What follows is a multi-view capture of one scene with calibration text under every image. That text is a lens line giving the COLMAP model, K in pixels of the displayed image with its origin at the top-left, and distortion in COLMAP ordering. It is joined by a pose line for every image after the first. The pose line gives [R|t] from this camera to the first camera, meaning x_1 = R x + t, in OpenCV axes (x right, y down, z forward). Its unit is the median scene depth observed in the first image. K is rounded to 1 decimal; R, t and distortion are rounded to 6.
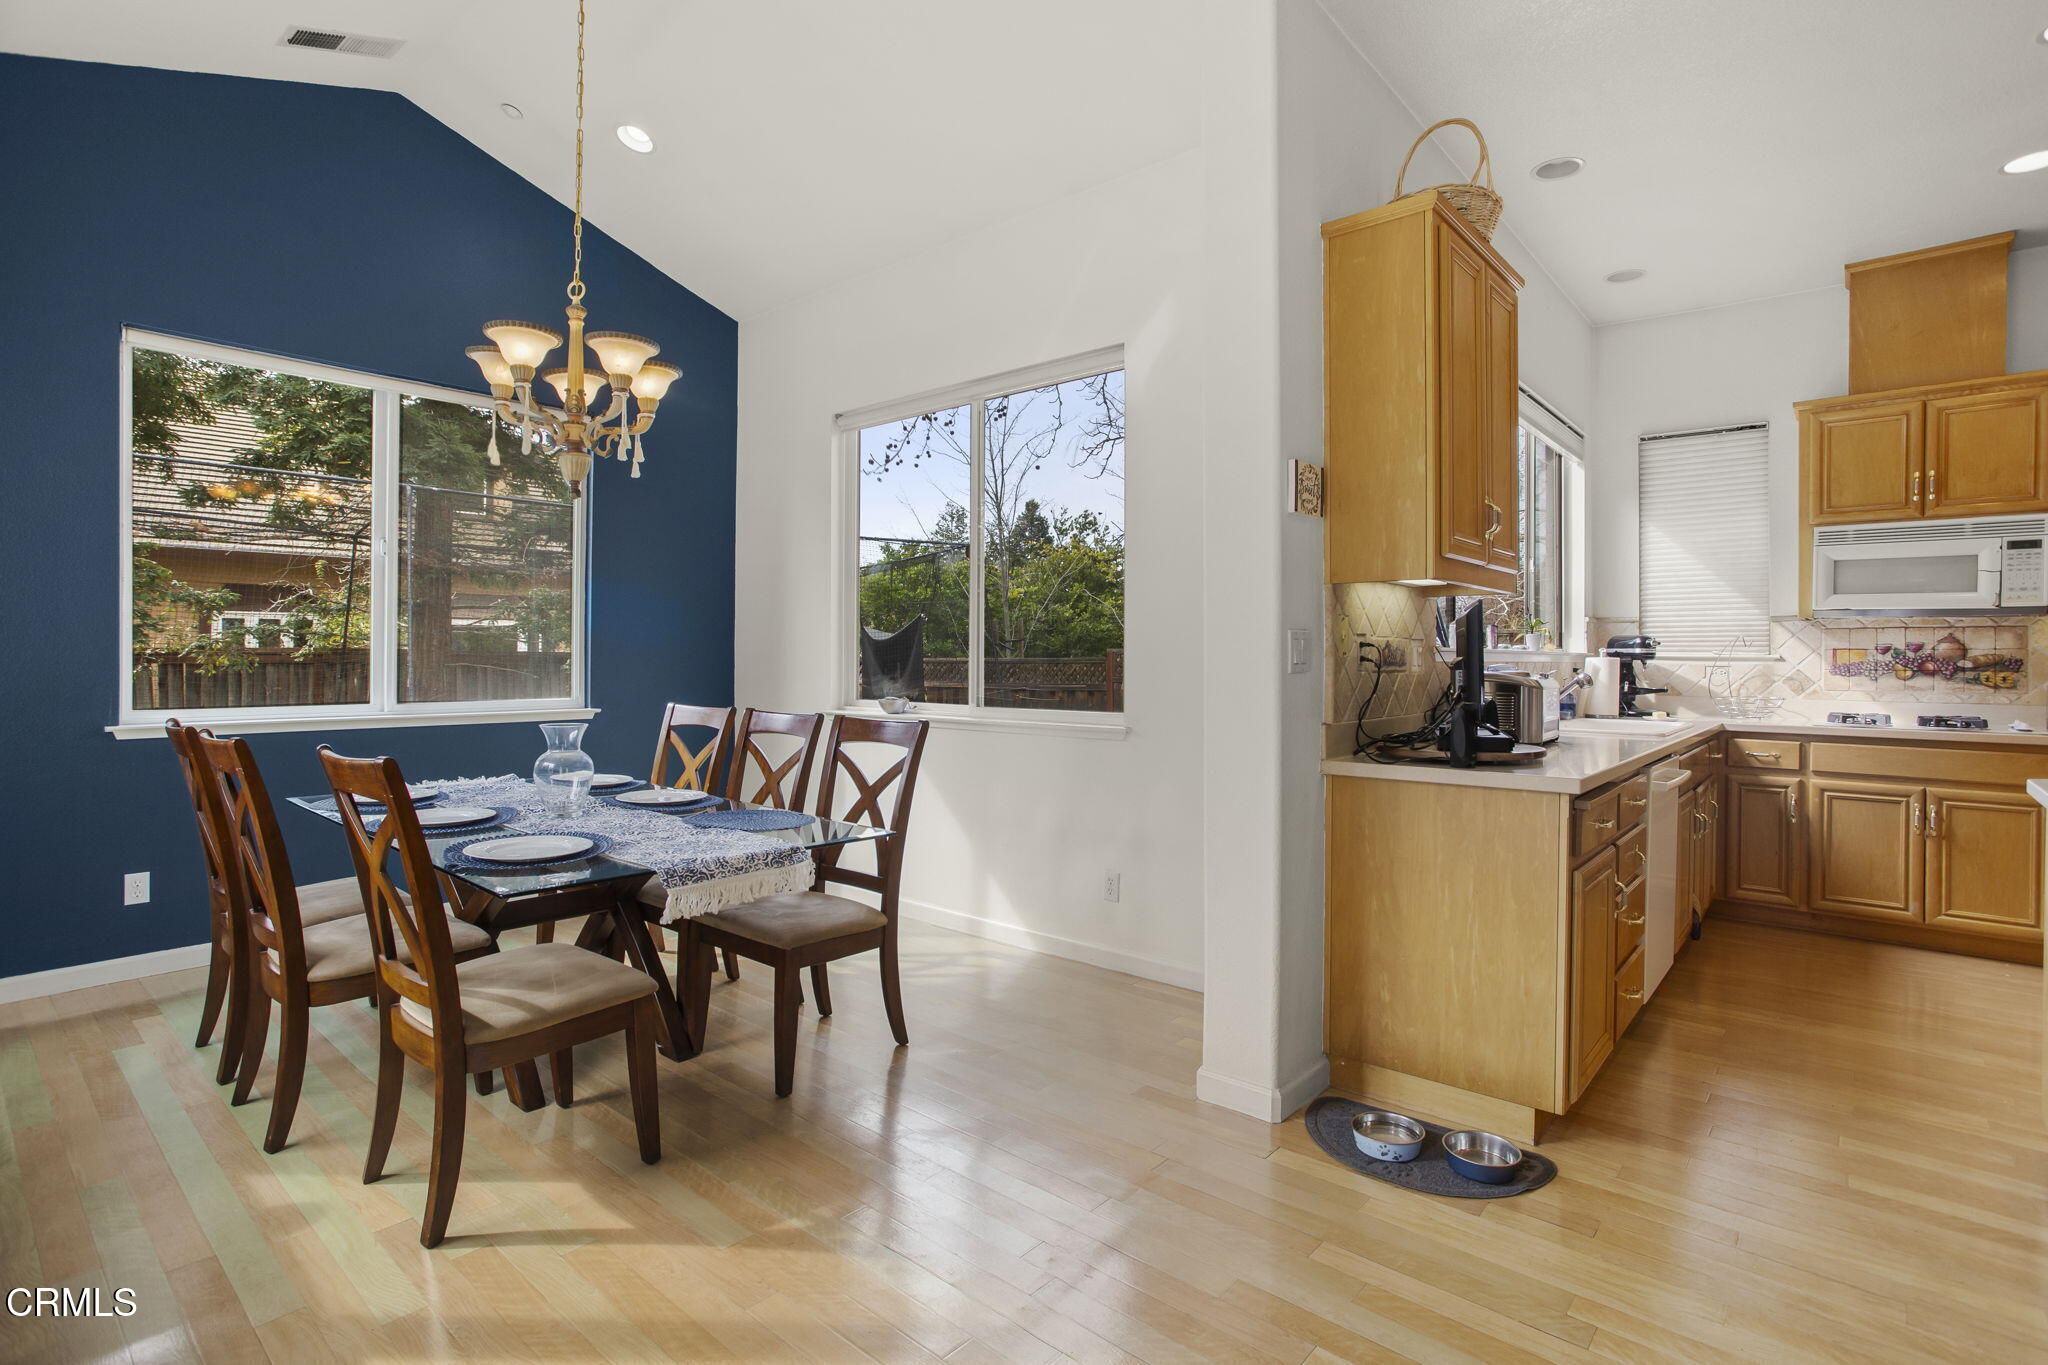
lens RADIAL K [[994.6, 0, 1028.5], [0, 994.6, 666.2], [0, 0, 1]] dist [-0.018700, 0.002240]
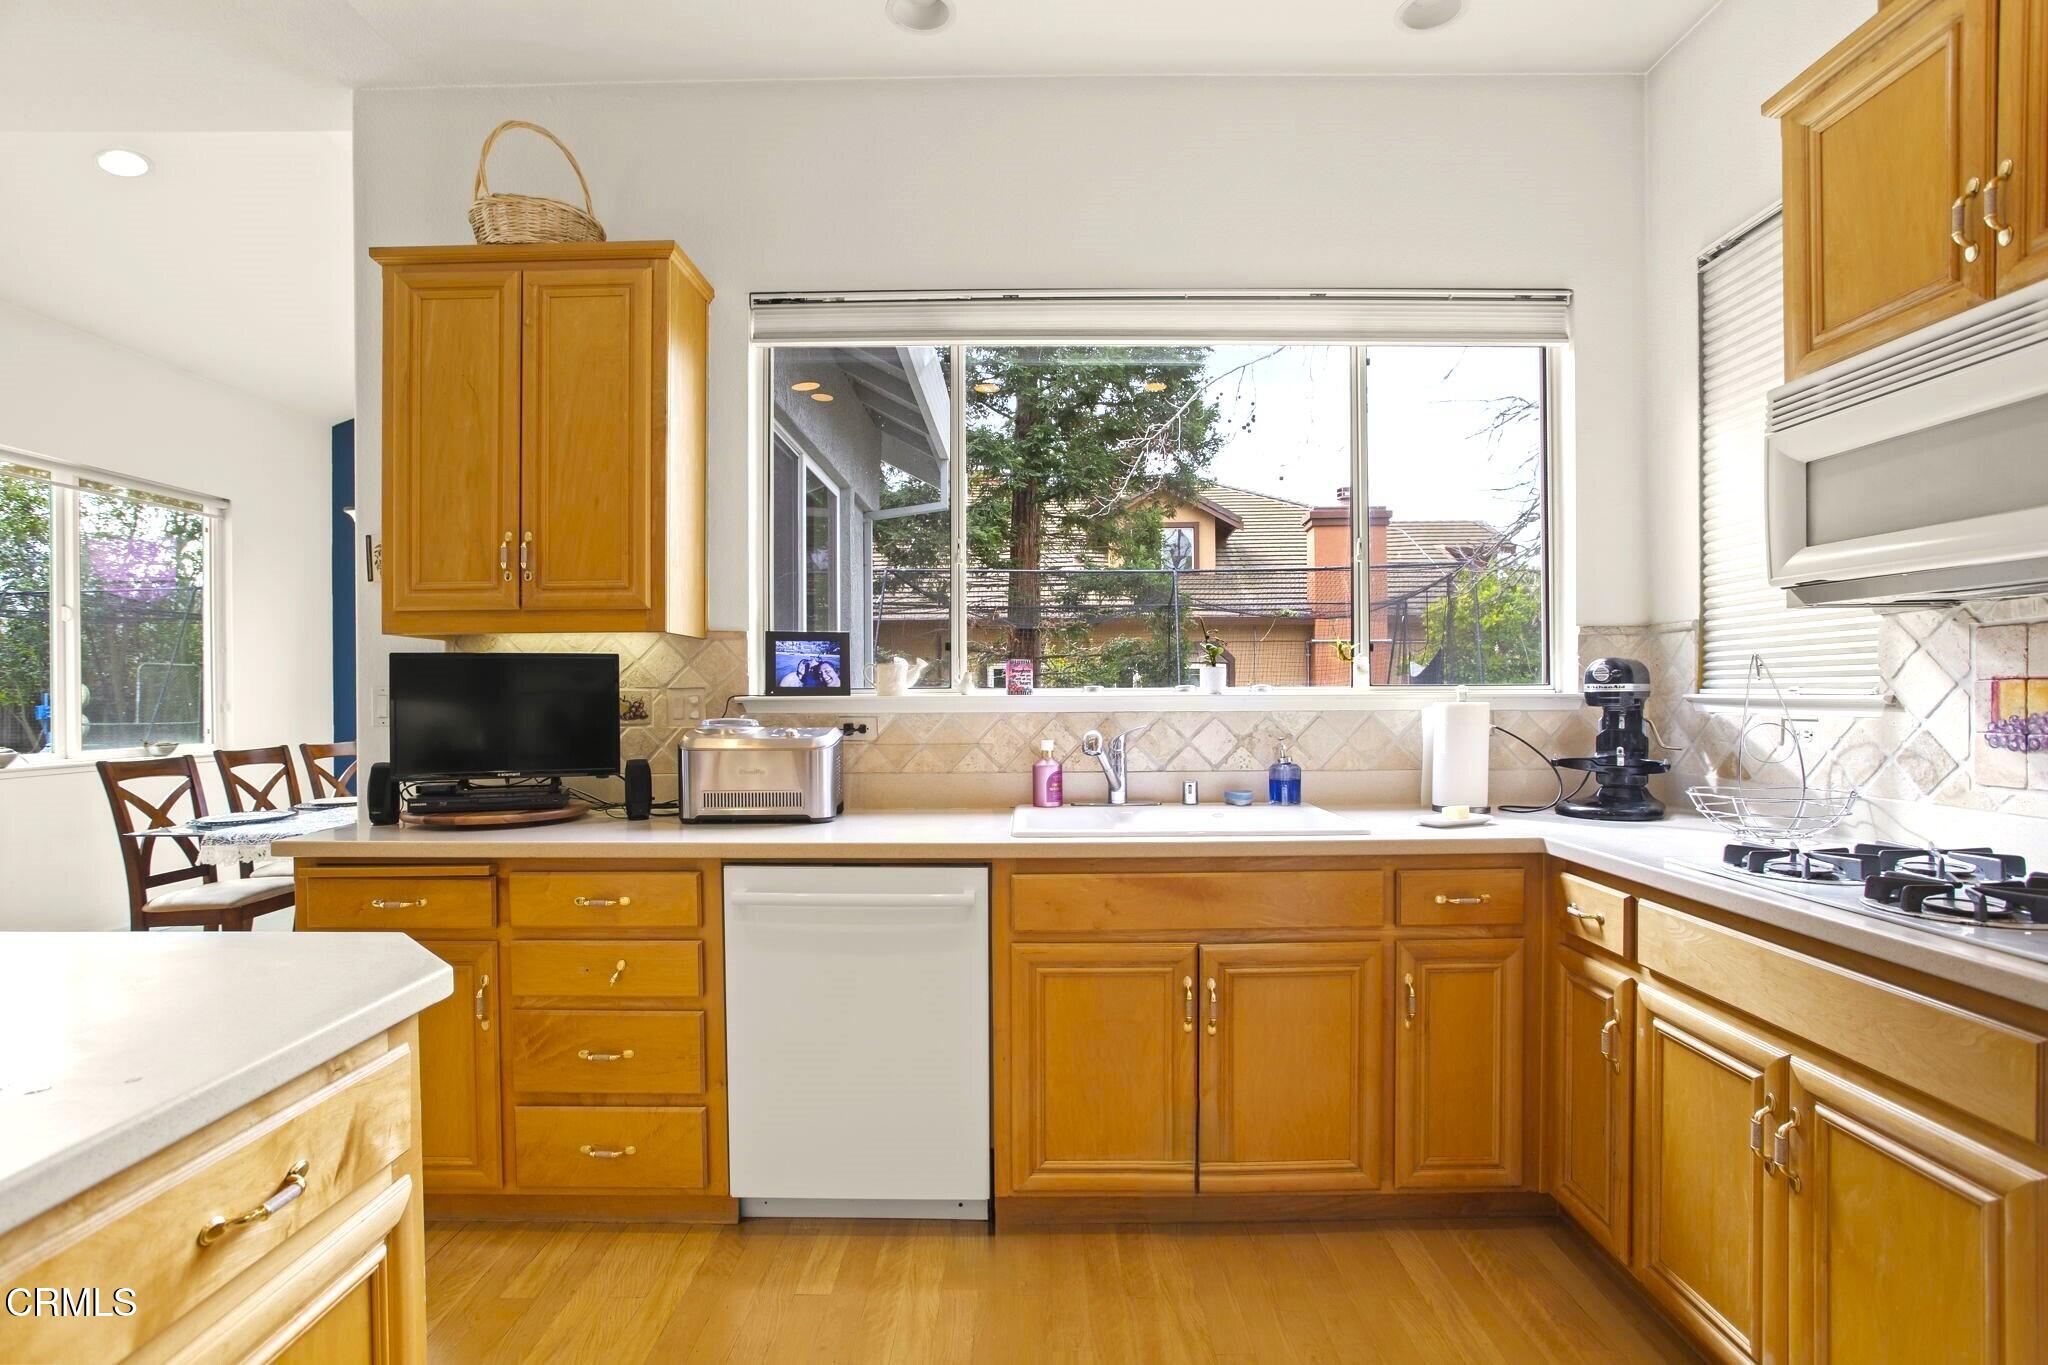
lens RADIAL K [[994.6, 0, 1020.3], [0, 994.6, 701.1], [0, 0, 1]] dist [-0.018700, 0.002240]
pose [[0.648536, -0.002897, -0.761179, 0.958084], [0.003075, 0.999995, -0.001186, -0.010536], [0.761178, -0.001571, 0.648541, 0.511038]]
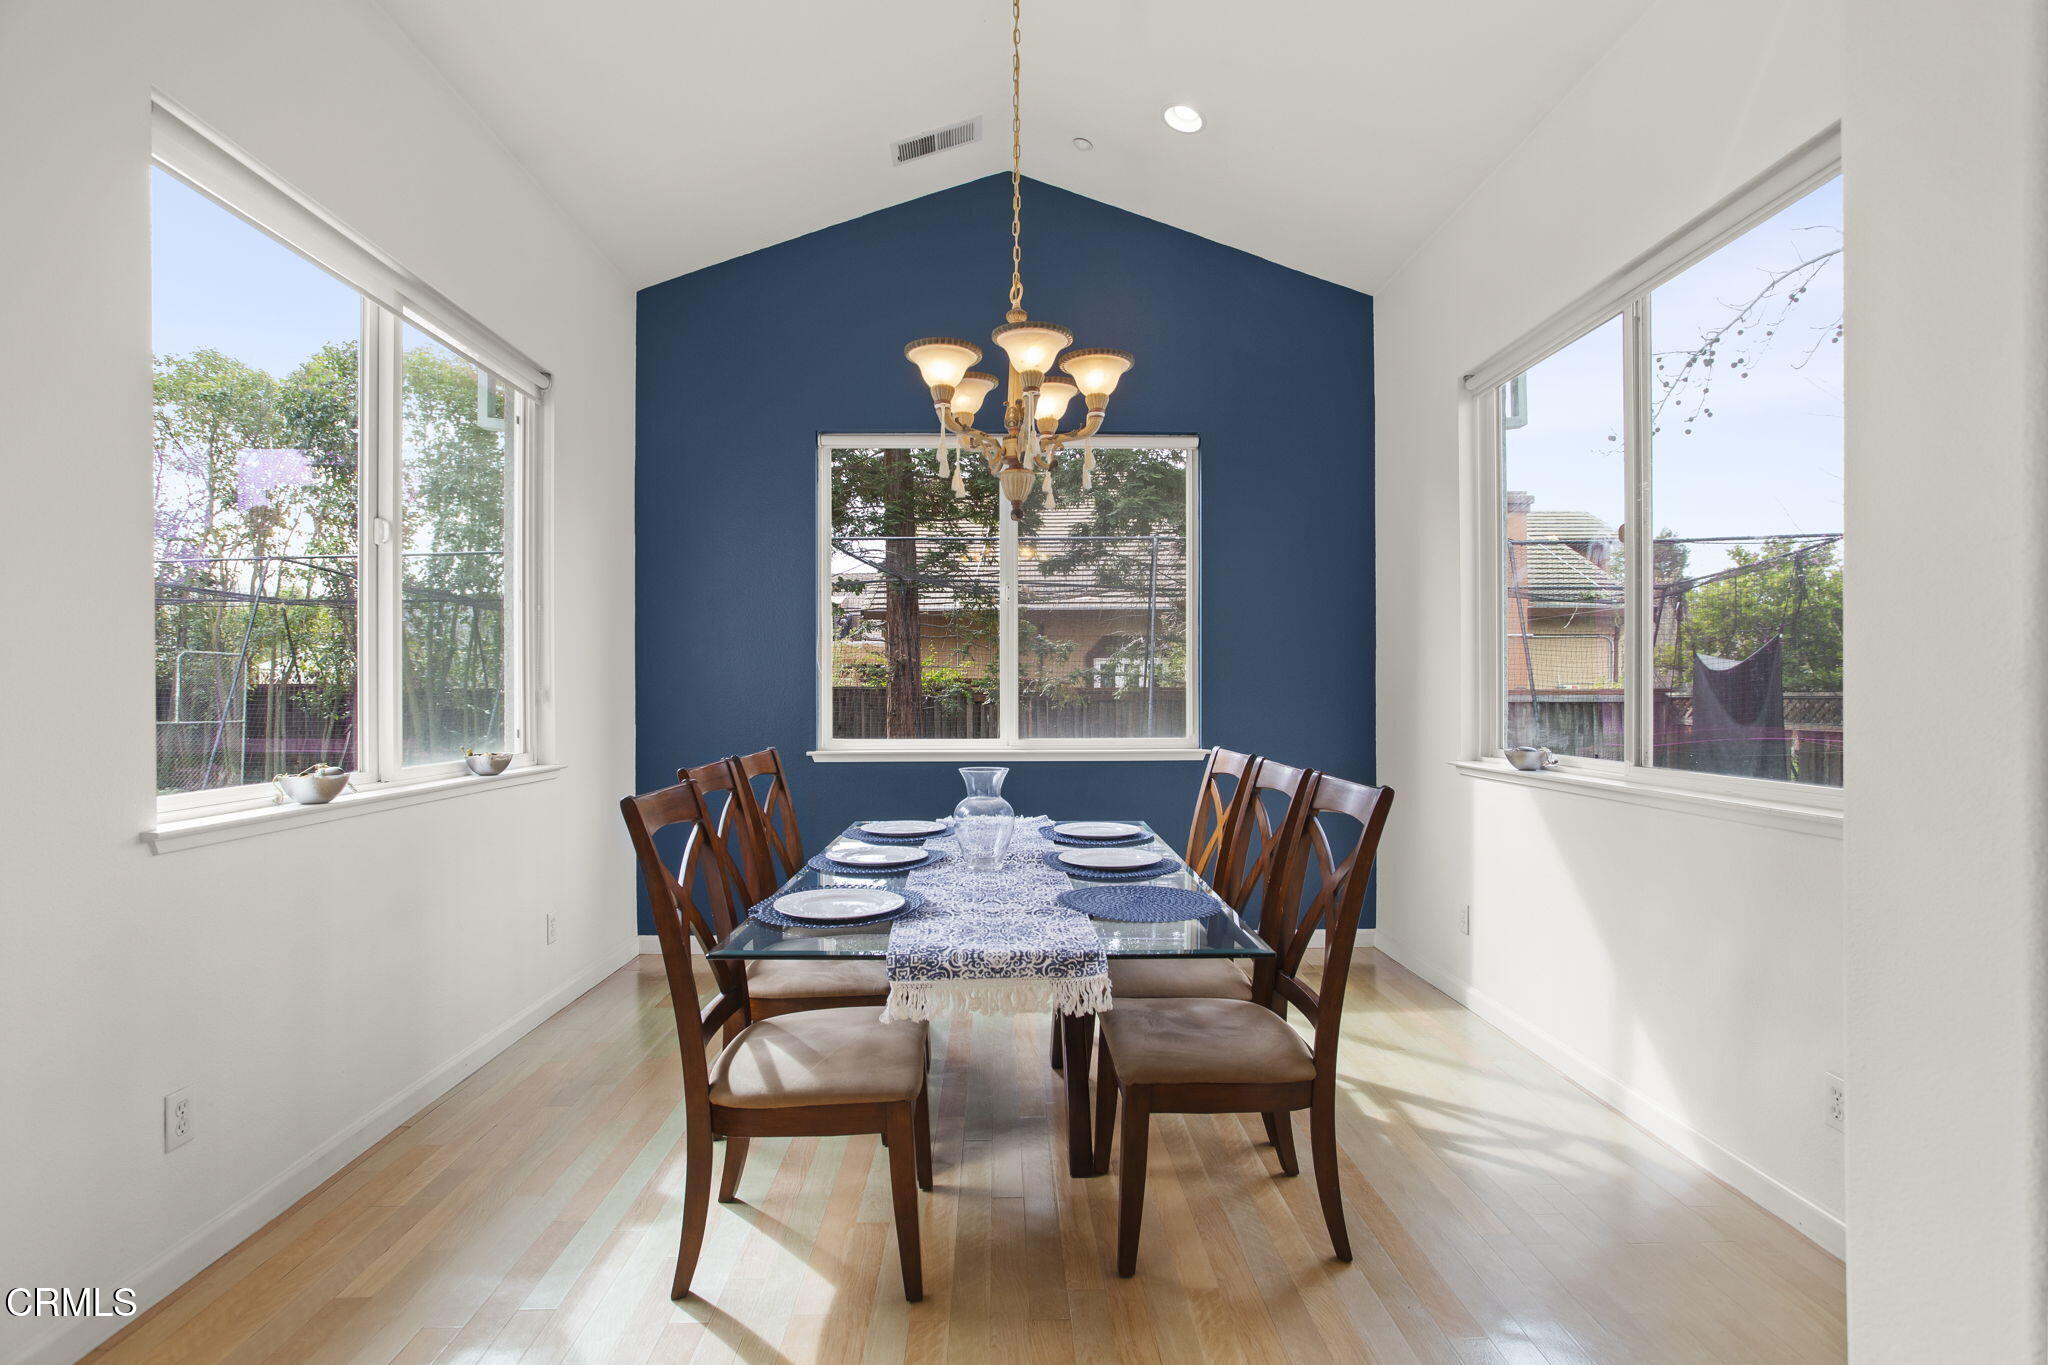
lens RADIAL K [[994.6, 0, 1033.6], [0, 994.6, 699.1], [0, 0, 1]] dist [-0.018700, 0.002240]
pose [[0.682637, -0.001712, -0.730756, 0.167032], [-0.000544, 0.999996, -0.002851, -0.002218], [0.730758, 0.002344, 0.682633, 0.279352]]
